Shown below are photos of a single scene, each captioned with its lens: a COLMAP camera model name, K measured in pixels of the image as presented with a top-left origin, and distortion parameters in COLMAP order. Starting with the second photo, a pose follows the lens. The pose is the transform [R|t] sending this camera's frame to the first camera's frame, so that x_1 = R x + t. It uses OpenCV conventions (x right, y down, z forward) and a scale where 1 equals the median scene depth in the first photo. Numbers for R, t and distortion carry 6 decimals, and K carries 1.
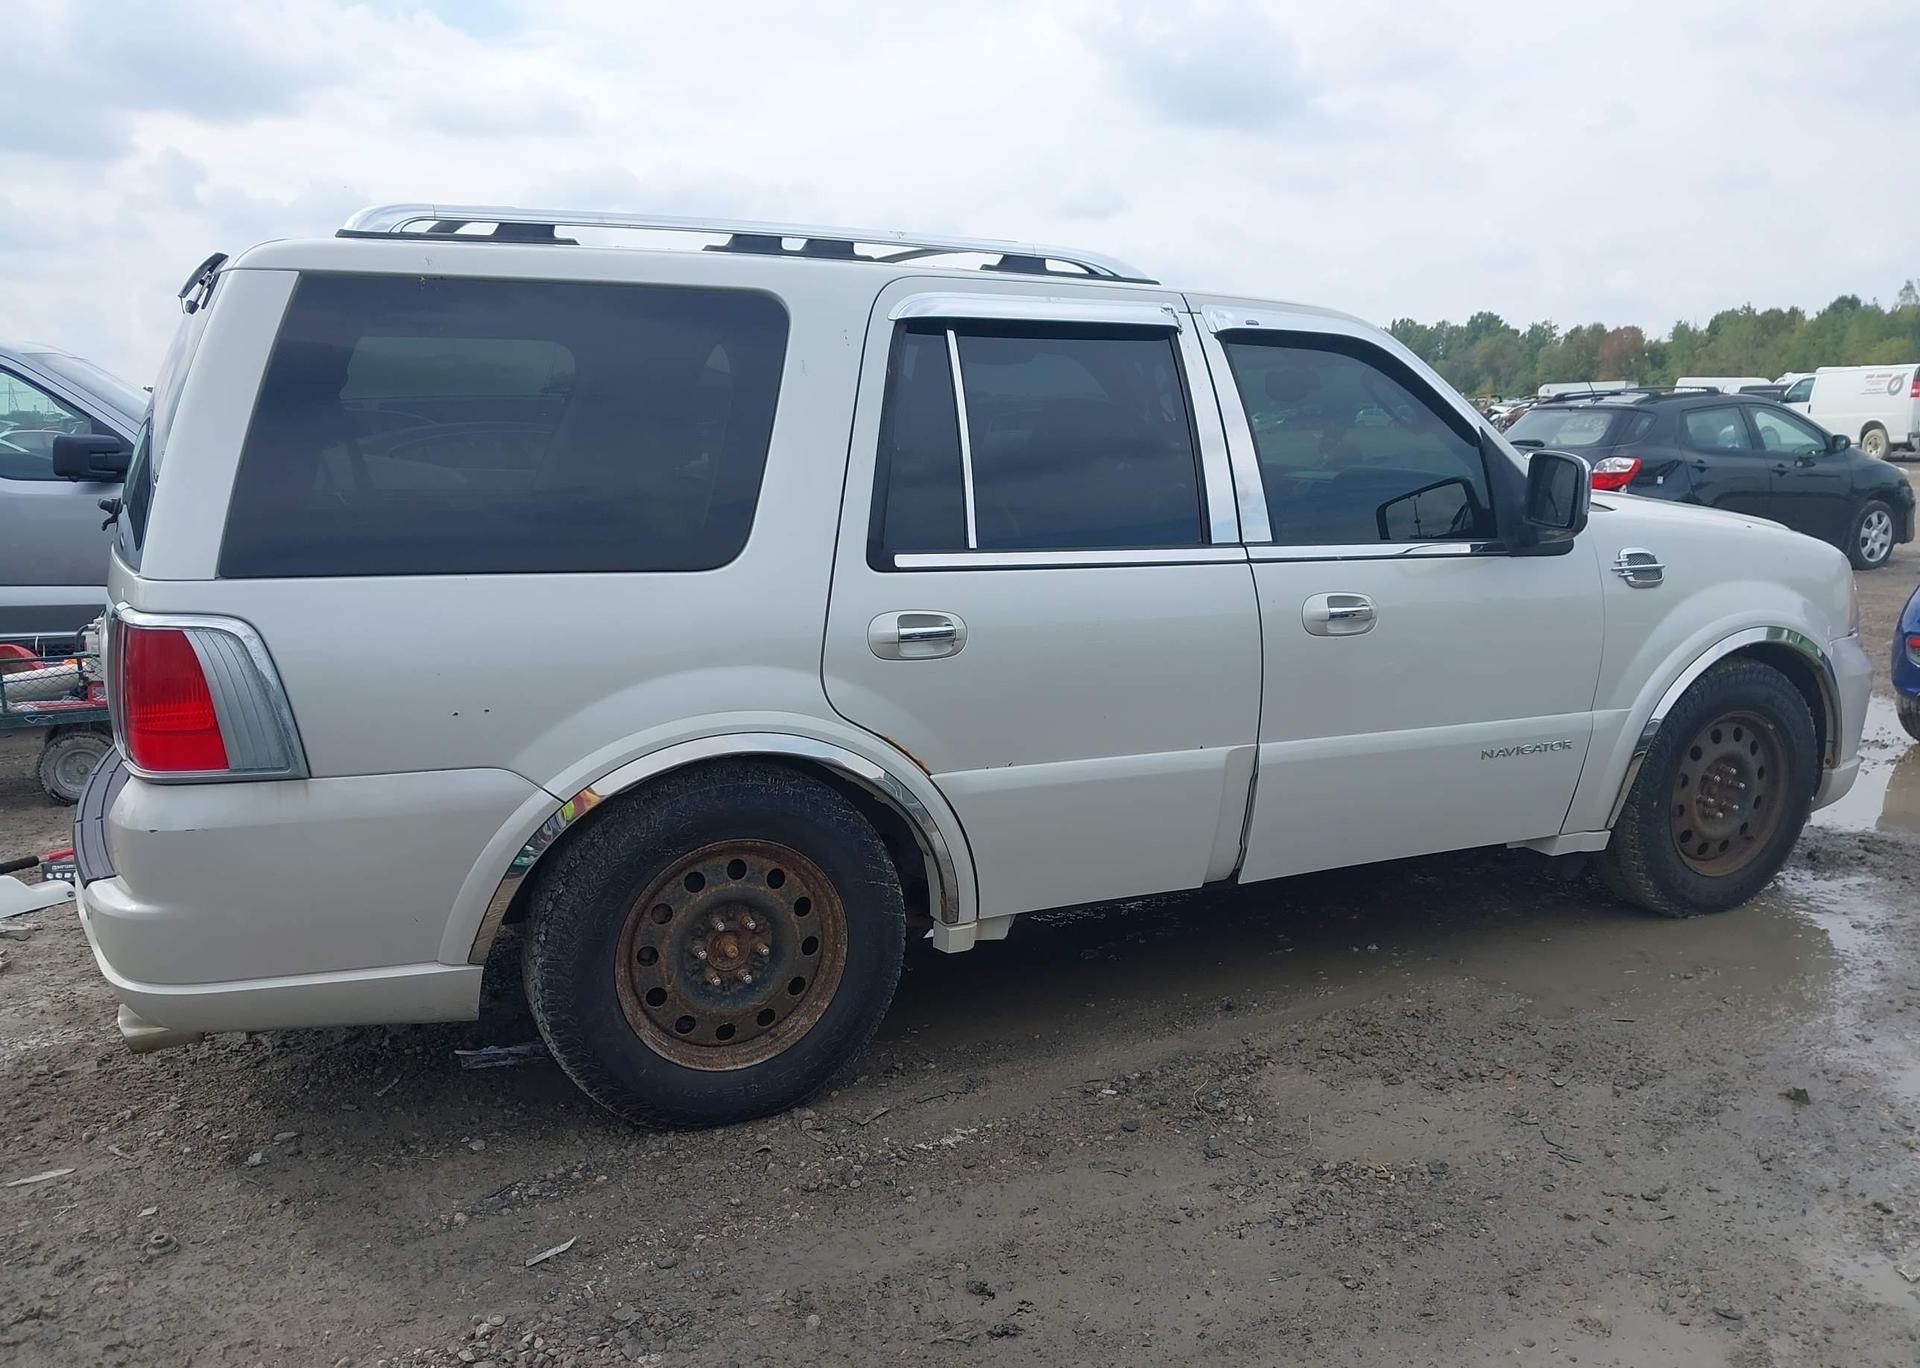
lens RADIAL K [[1541.5, 0, 974.1], [0, 1541.5, 685.8], [0, 0, 1]] dist [0.017210, -0.021291]
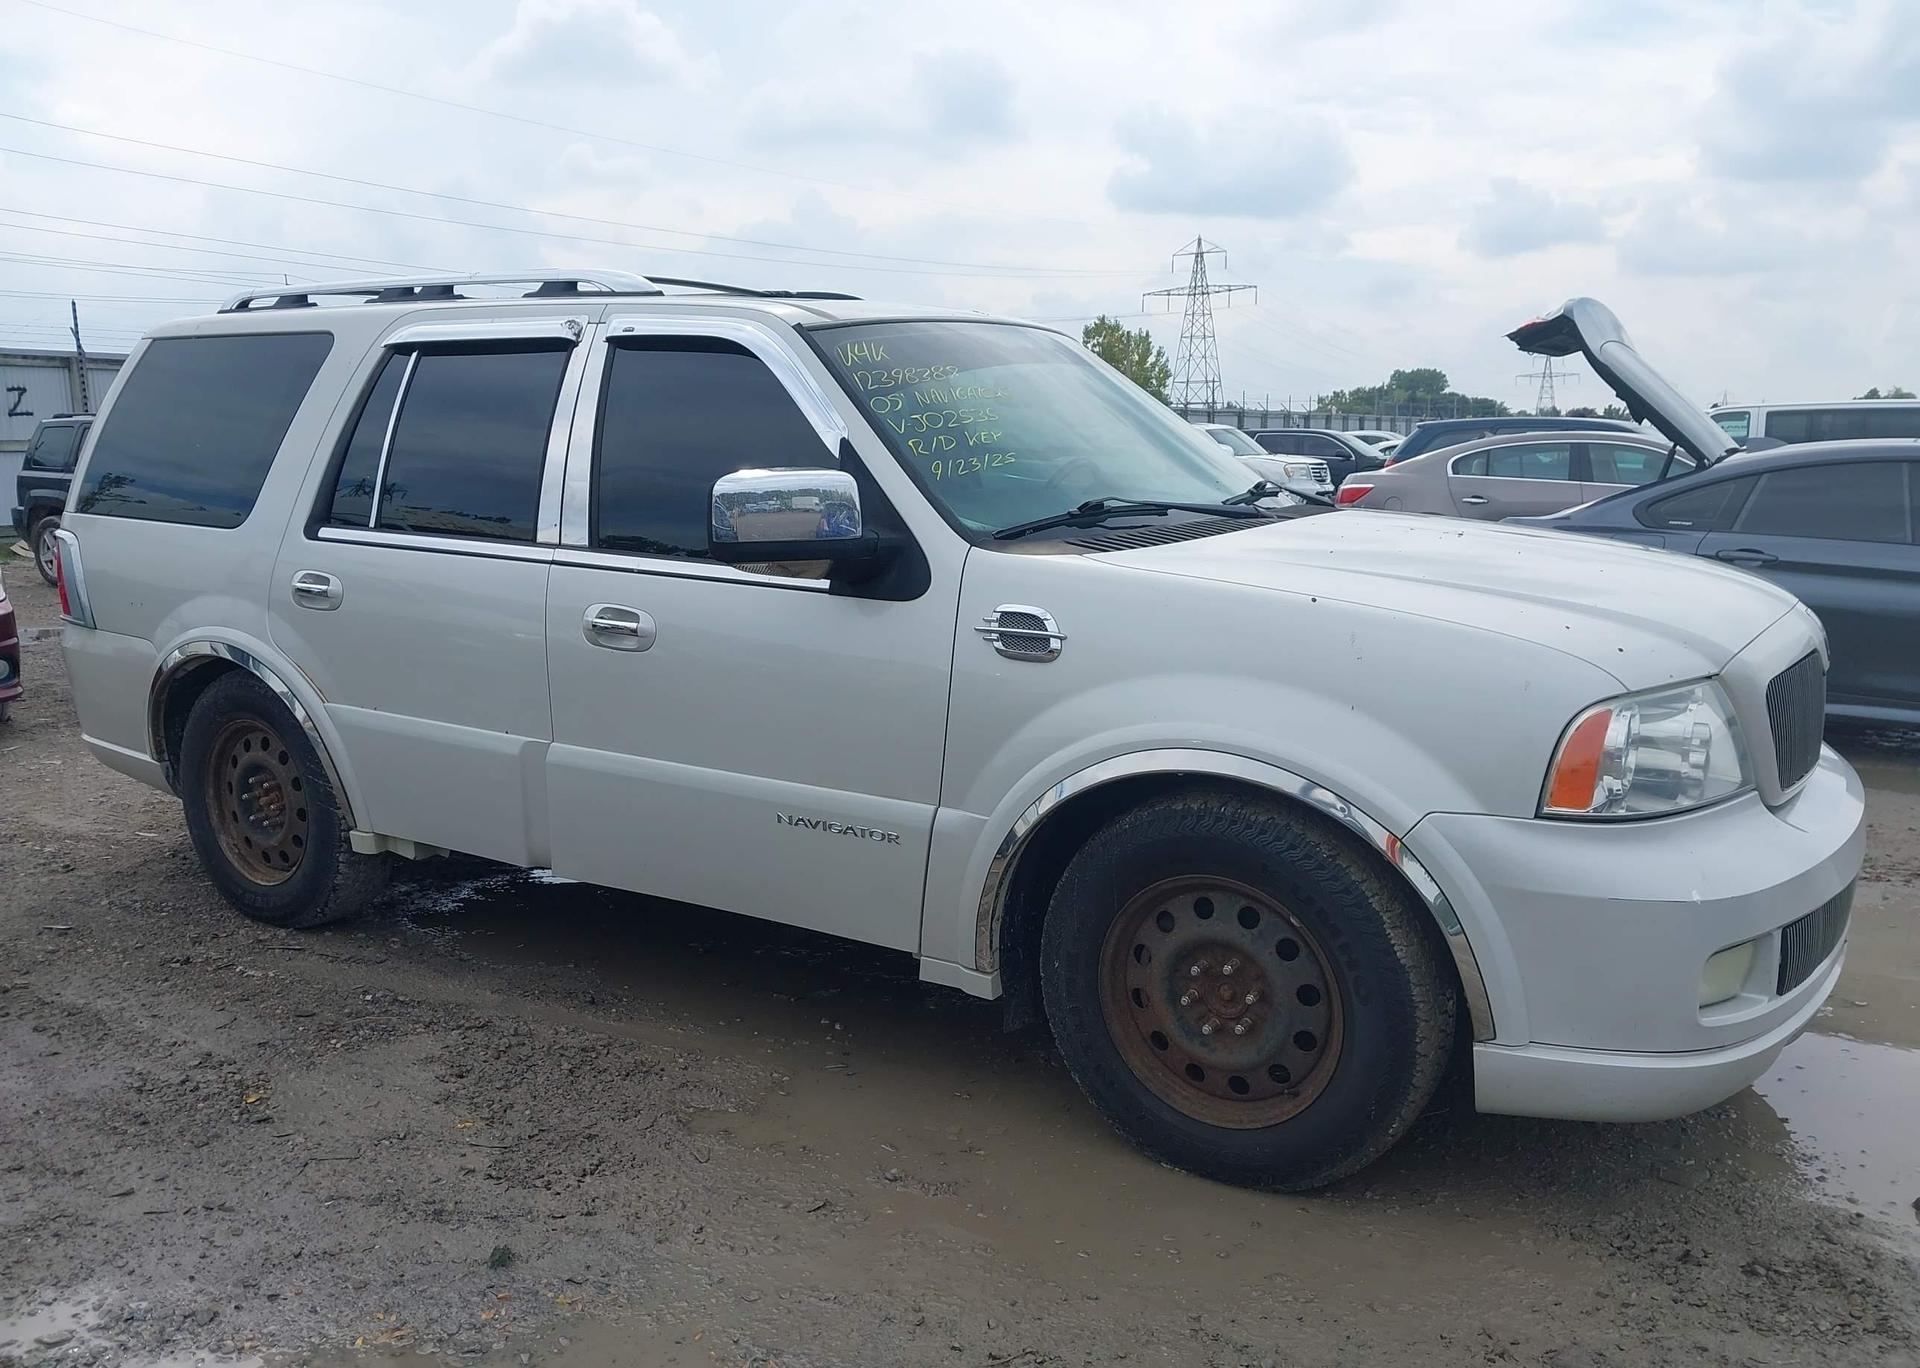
lens RADIAL K [[1541.5, 0, 971.1], [0, 1541.5, 683.1], [0, 0, 1]] dist [0.017210, -0.021291]
pose [[0.519954, 0.140040, -0.842637, 1.295697], [-0.149793, 0.986132, 0.071457, -0.125909], [0.840958, 0.089067, 0.533720, 0.743846]]
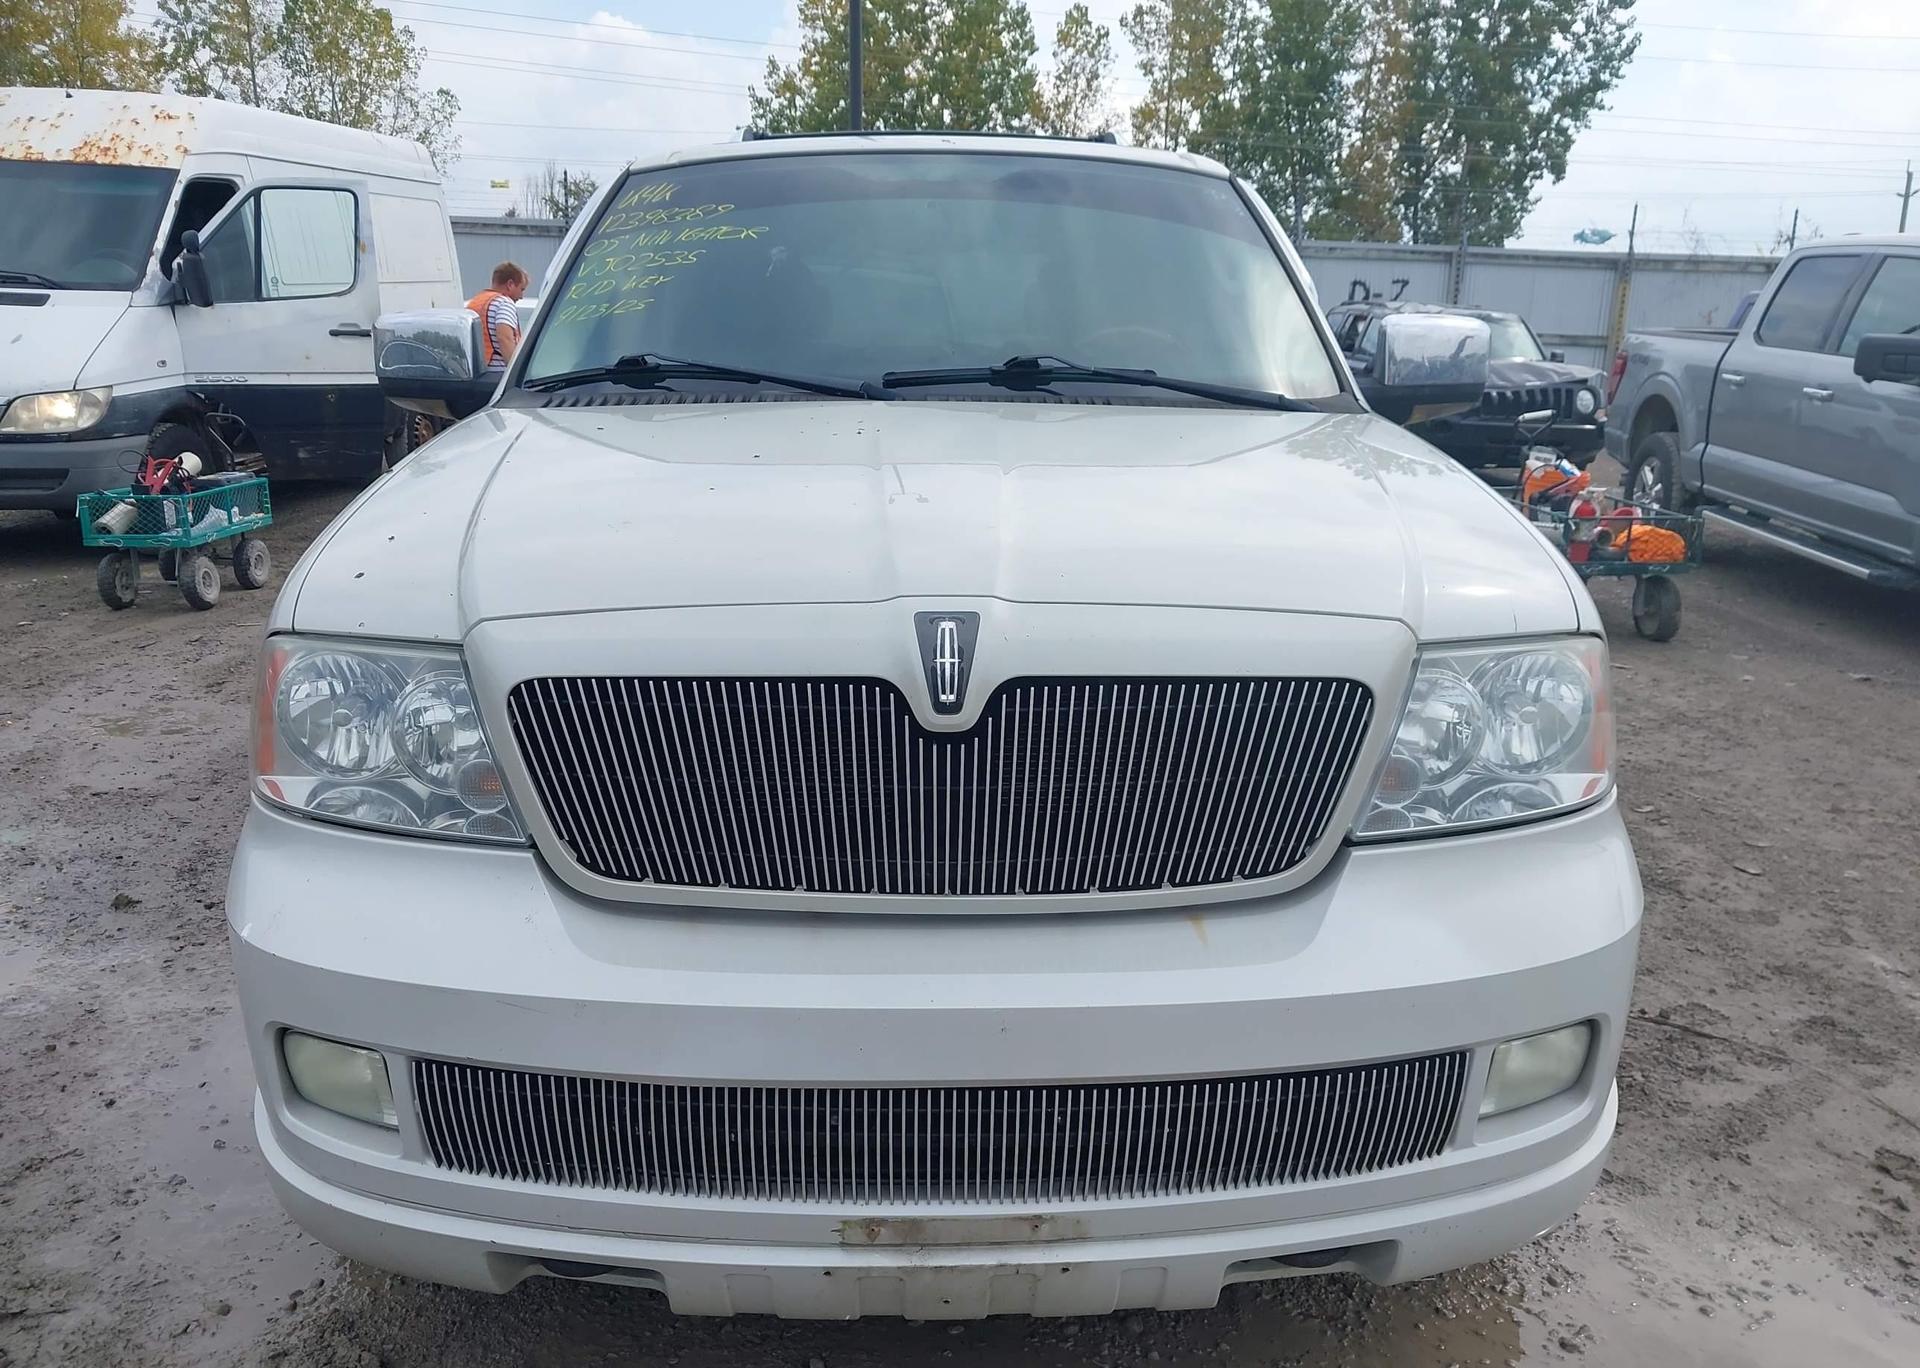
lens RADIAL K [[1541.5, 0, 967.0], [0, 1541.5, 678.9], [0, 0, 1]] dist [0.017210, -0.021291]
pose [[-0.430101, 0.198887, -0.880600, 1.190234], [-0.177424, 0.937786, 0.298460, -0.305151], [0.885174, 0.284608, -0.368055, 1.868650]]
